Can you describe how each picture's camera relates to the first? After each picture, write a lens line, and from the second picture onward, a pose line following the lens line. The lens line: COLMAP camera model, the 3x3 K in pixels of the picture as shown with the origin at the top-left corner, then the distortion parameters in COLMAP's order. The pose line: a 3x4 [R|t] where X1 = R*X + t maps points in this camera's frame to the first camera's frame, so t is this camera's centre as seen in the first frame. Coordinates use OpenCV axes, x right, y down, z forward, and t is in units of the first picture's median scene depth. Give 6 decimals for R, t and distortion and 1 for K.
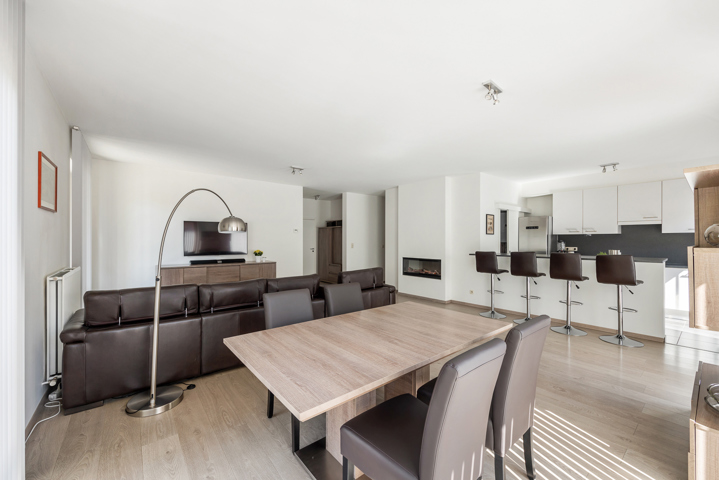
lens RADIAL K [[291.2, 0, 359.2], [0, 291.2, 242.3], [0, 0, 1]] dist [-0.000235, -0.000289]
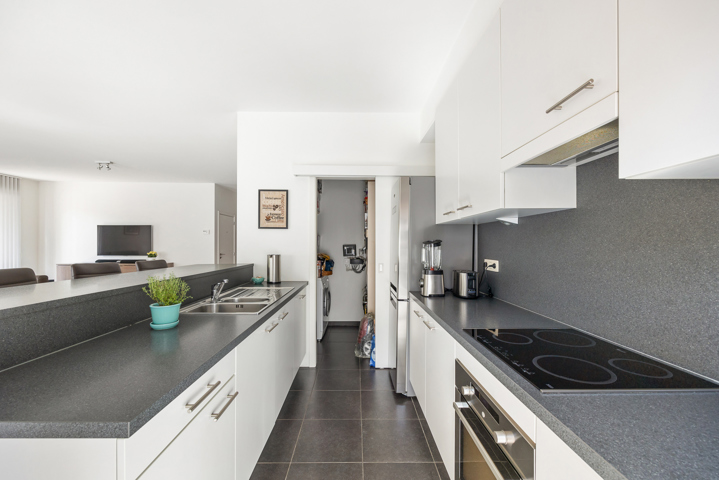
lens RADIAL K [[291.2, 0, 359.2], [0, 291.2, 242.3], [0, 0, 1]] dist [-0.000235, -0.000289]
pose [[0.782182, -0.002586, -0.623045, 0.877104], [-0.005698, 0.999920, -0.011304, 0.001460], [0.623025, 0.012392, 0.782104, 0.690426]]
